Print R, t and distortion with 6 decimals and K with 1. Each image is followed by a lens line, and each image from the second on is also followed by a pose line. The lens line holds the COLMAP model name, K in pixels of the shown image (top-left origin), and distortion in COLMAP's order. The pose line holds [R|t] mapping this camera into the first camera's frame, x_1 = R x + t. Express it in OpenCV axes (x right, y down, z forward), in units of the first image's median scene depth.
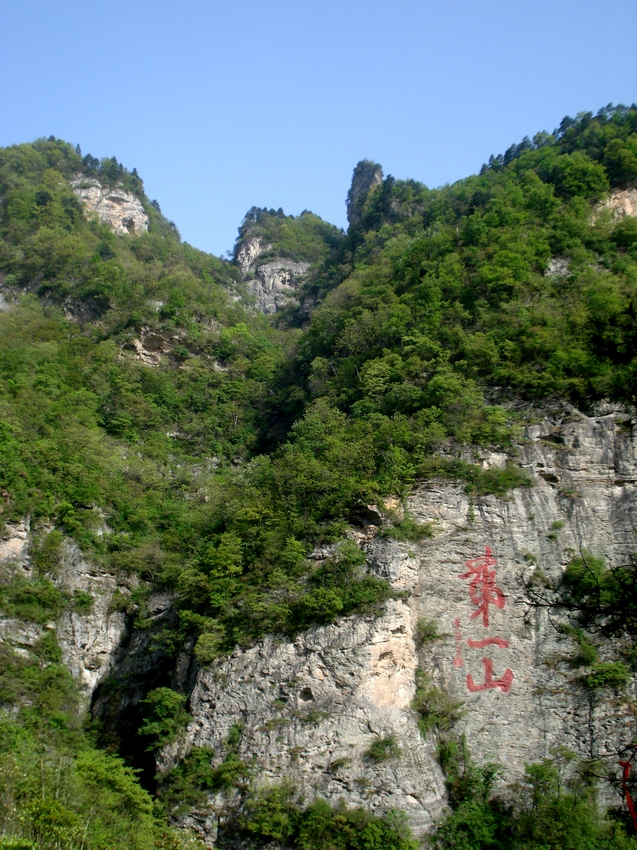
lens RADIAL K [[983.0, 0, 318.5], [0, 983.0, 425.0], [0, 0, 1]] dist [-0.034330, -0.270808]
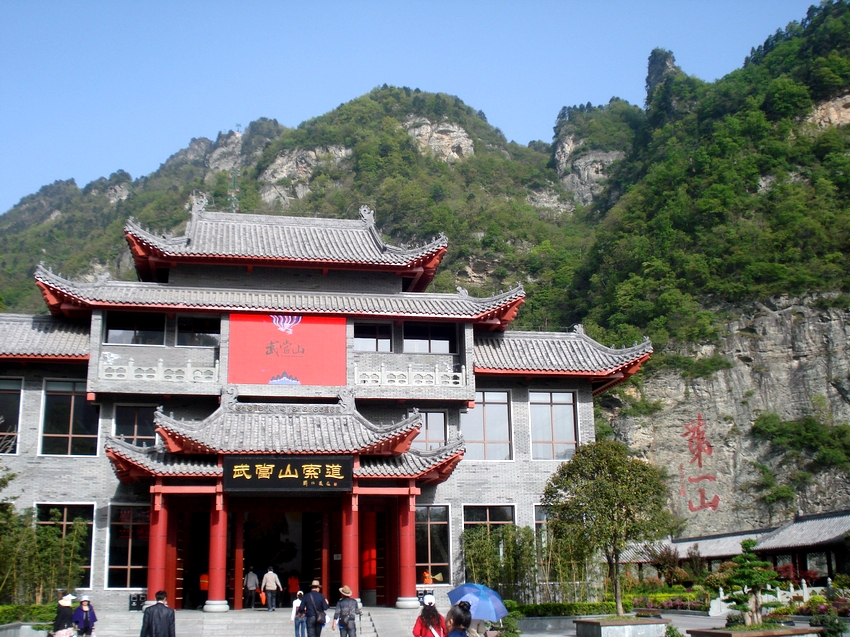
lens RADIAL K [[983.0, 0, 425.0], [0, 983.0, 318.5], [0, 0, 1]] dist [-0.034330, -0.270808]
pose [[0.955193, -0.120943, -0.270145, 0.170973], [0.133329, 0.990679, 0.027905, -0.099569], [0.264252, -0.062673, 0.962415, -0.449763]]
